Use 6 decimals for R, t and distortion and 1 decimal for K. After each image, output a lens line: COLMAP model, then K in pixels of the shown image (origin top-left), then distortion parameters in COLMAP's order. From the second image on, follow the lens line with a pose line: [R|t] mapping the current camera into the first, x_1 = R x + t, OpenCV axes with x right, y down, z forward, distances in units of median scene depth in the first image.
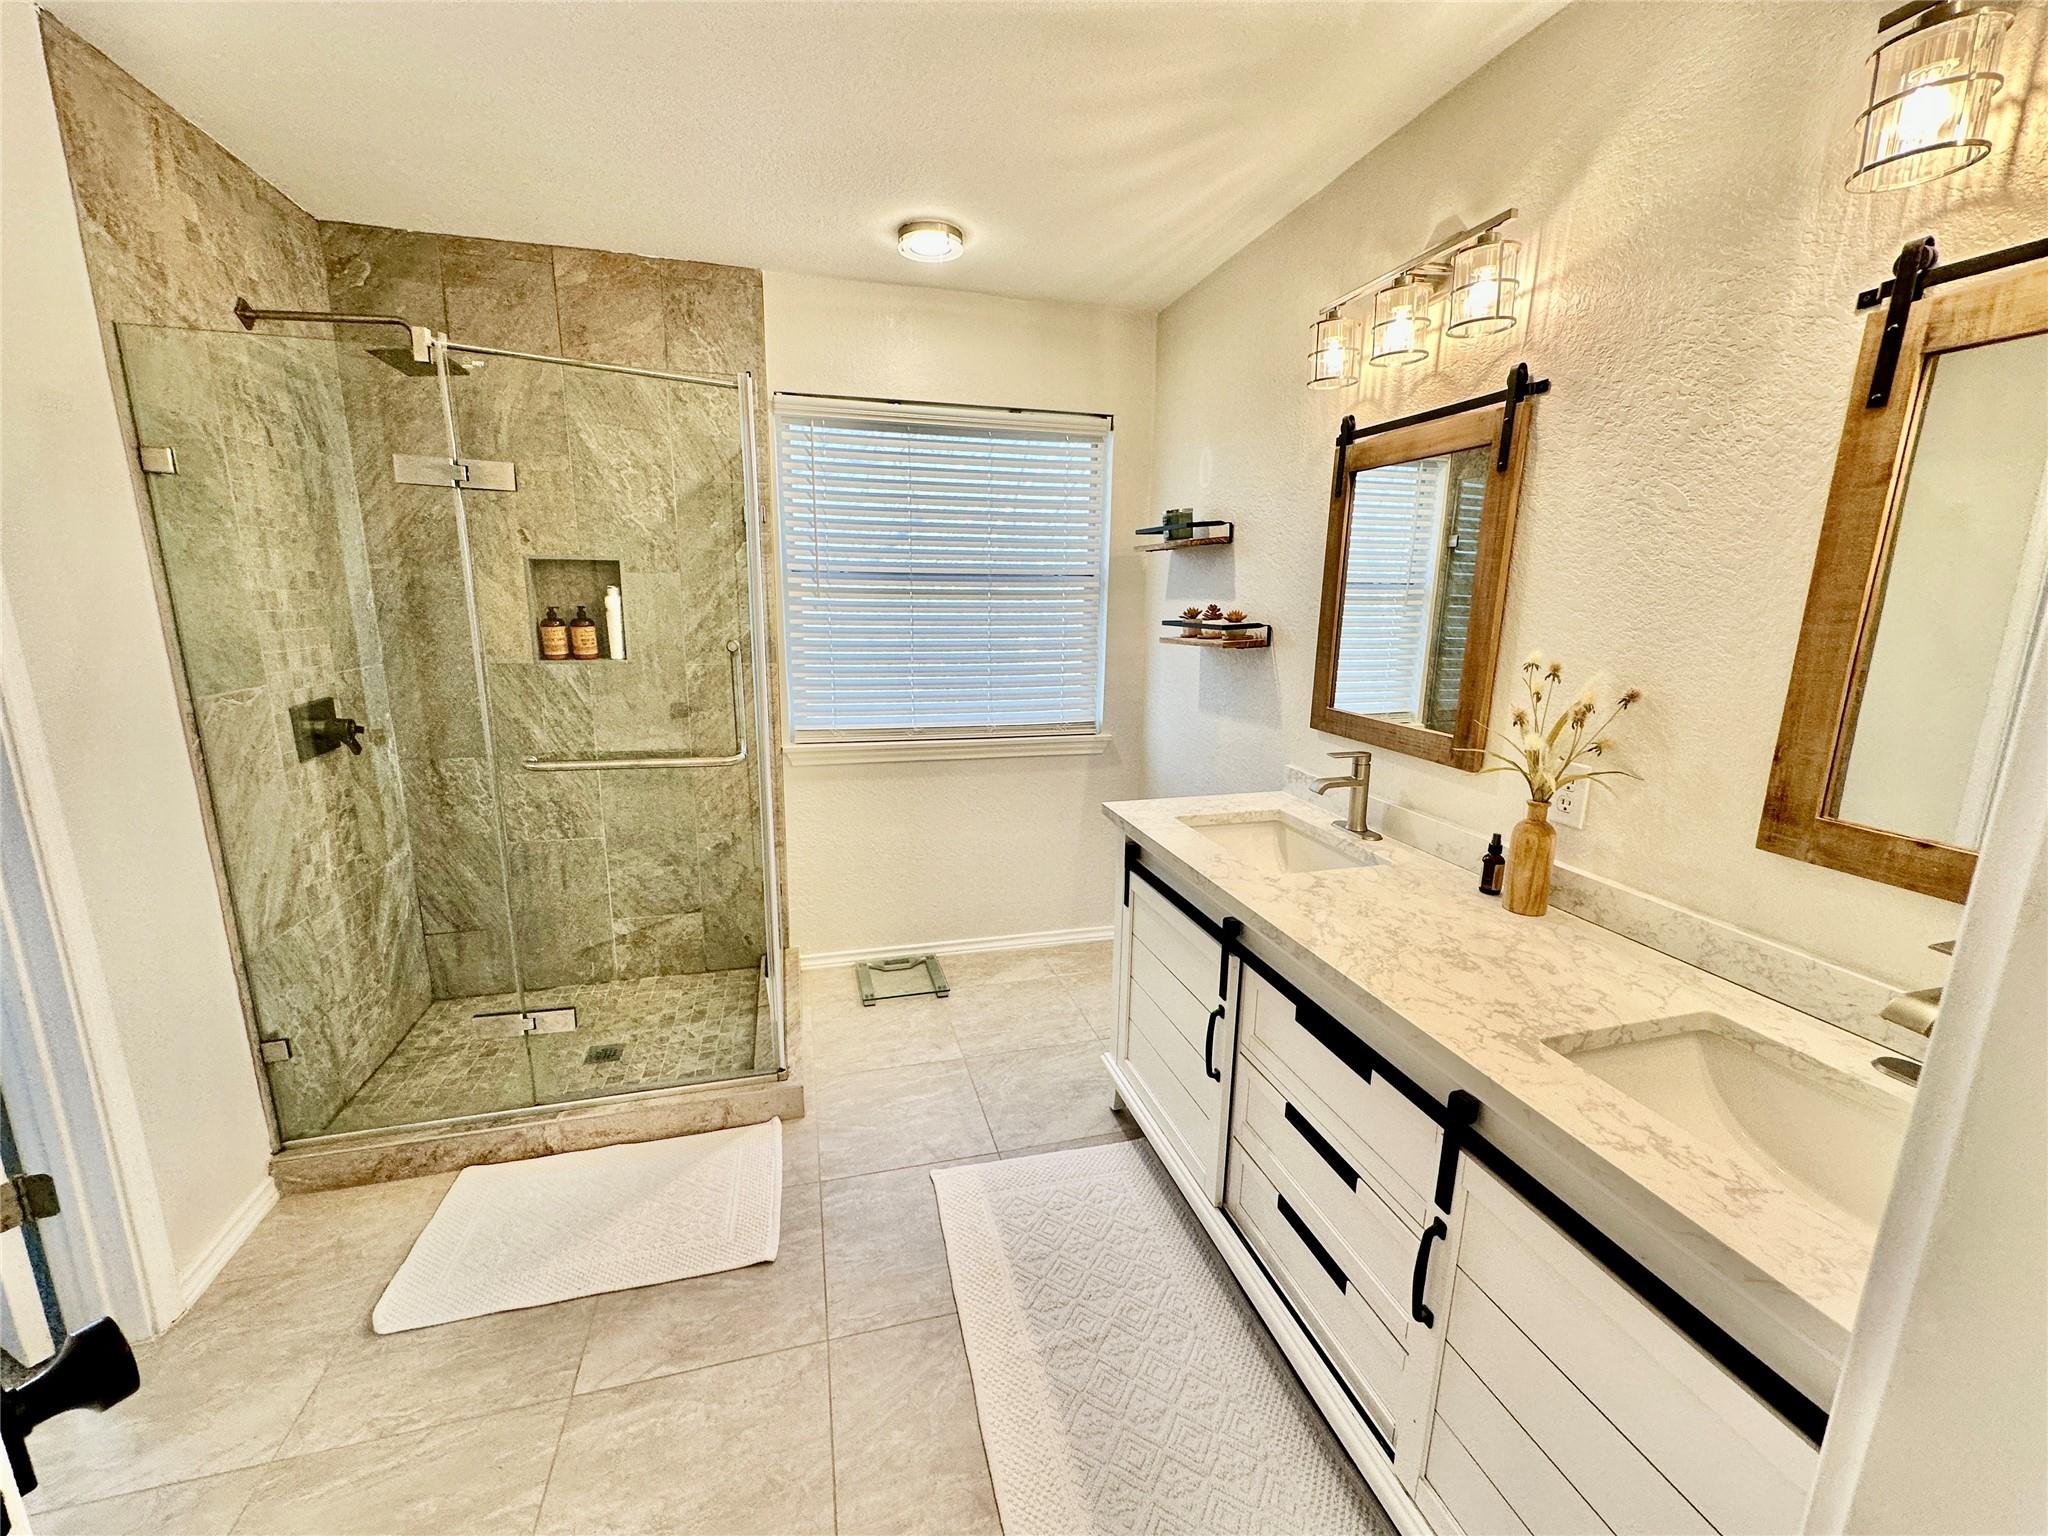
lens RADIAL K [[820.6, 0, 1021.6], [0, 820.6, 769.5], [0, 0, 1]] dist [-0.003630, 0.002073]
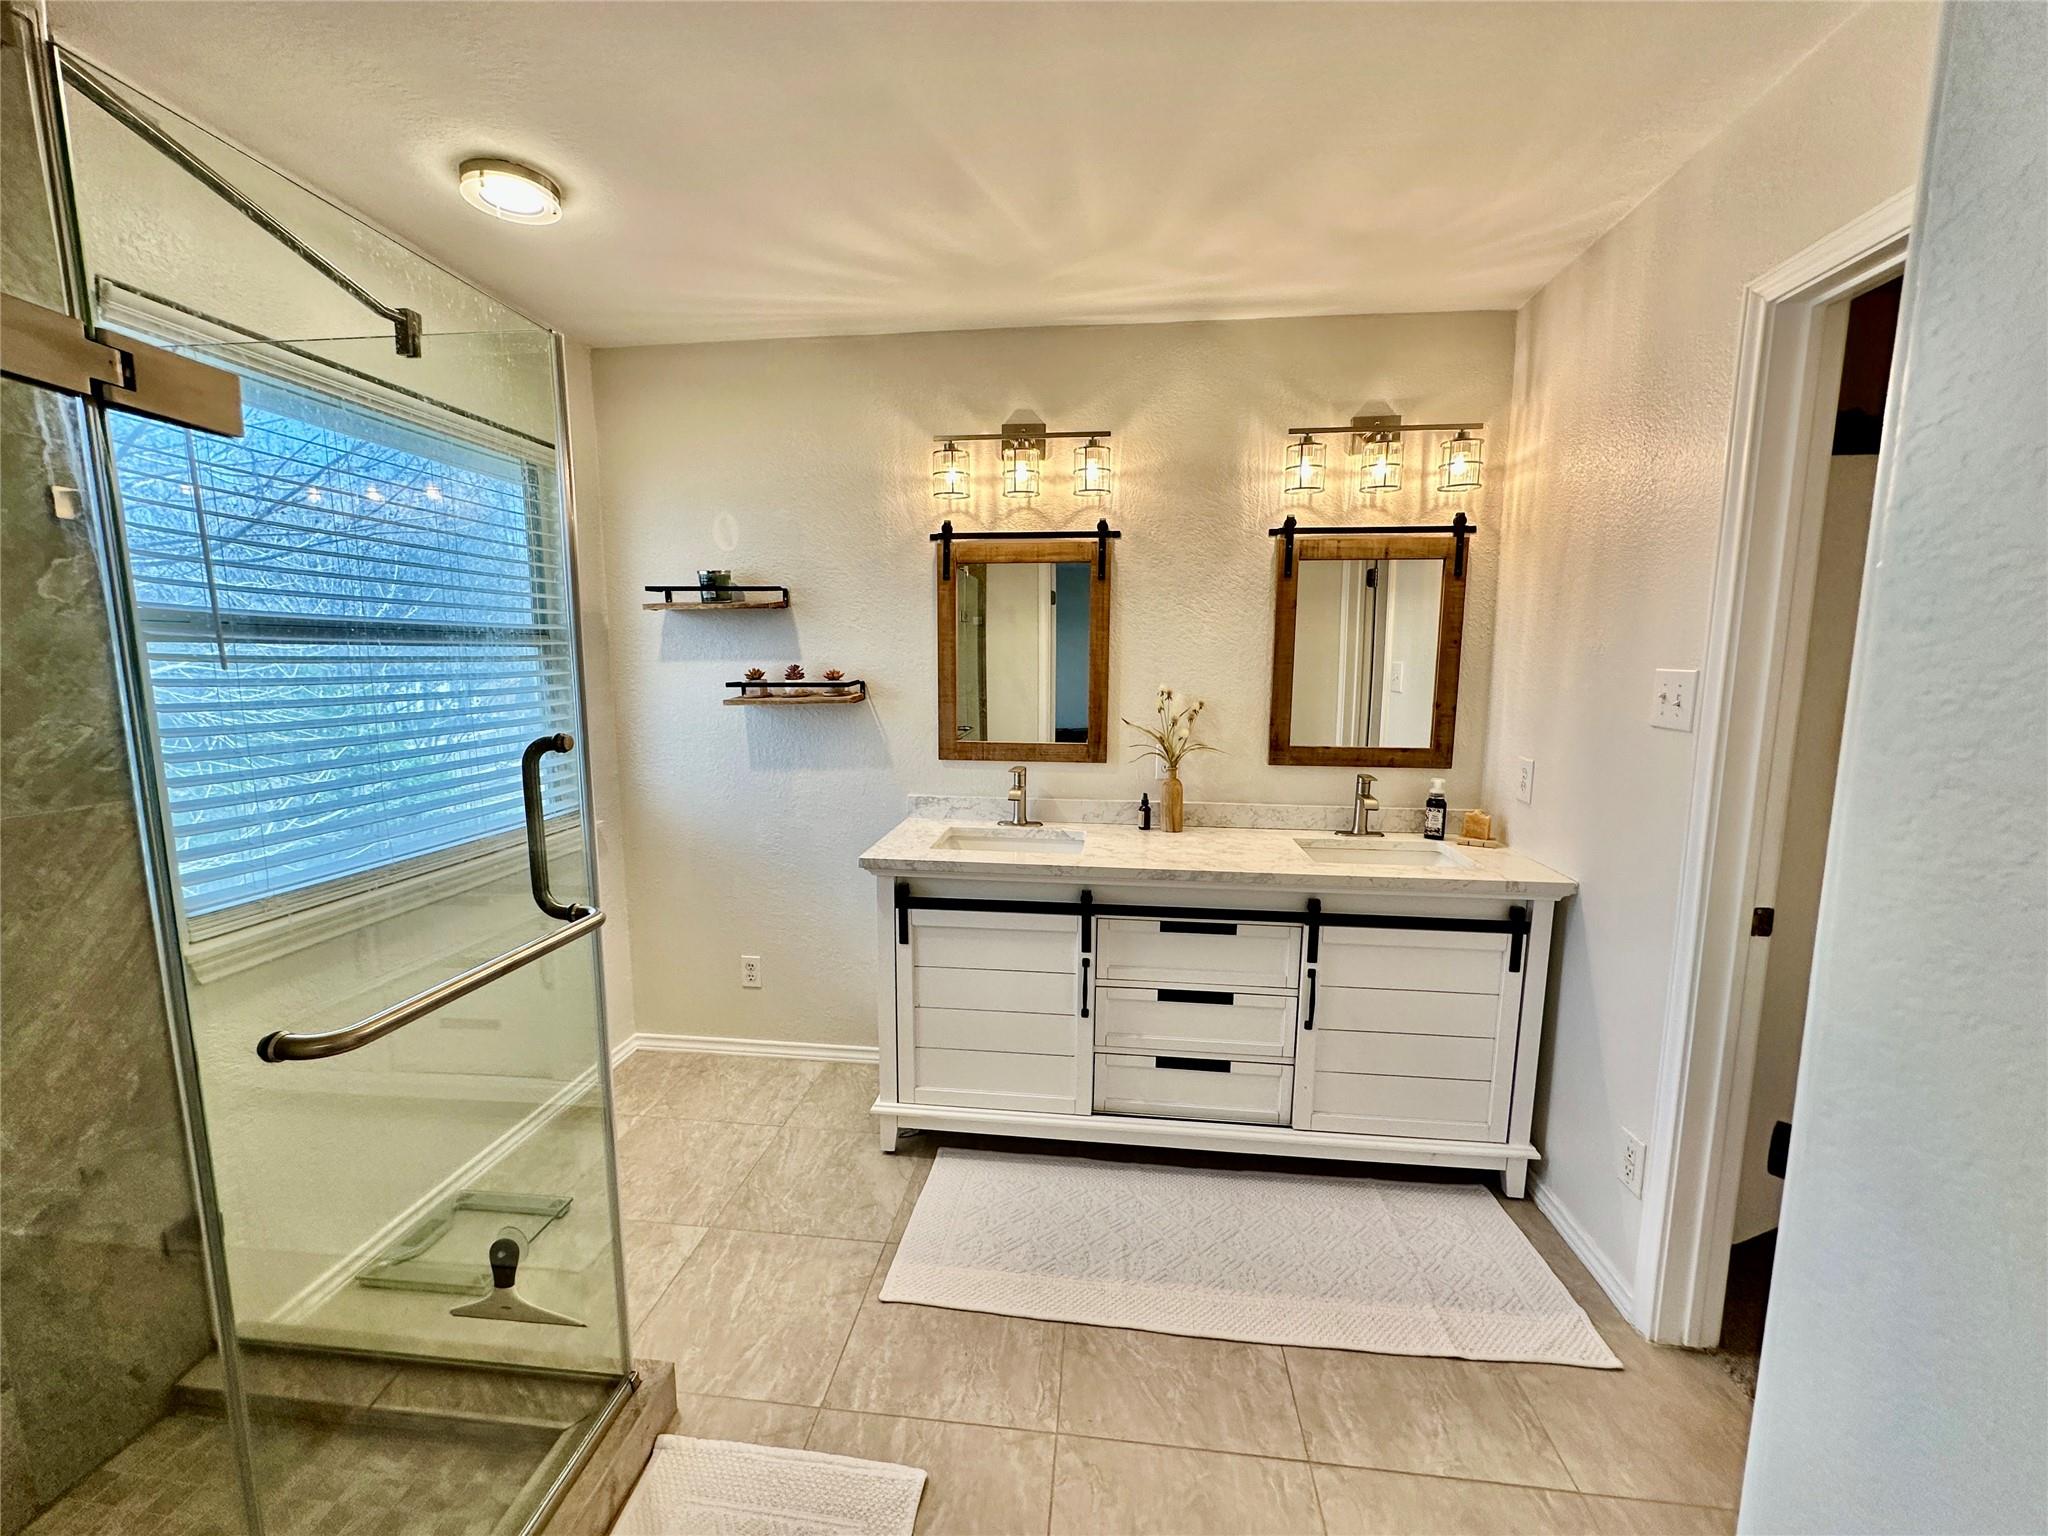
lens RADIAL K [[807.7, 0, 1024.0], [0, 807.7, 768.0], [0, 0, 1]] dist [-0.007255, 0.000024]
pose [[0.370265, -0.138306, 0.918573, -0.902068], [0.200831, 0.977386, 0.066209, -0.115538], [-0.906957, 0.159963, 0.389668, 0.498773]]
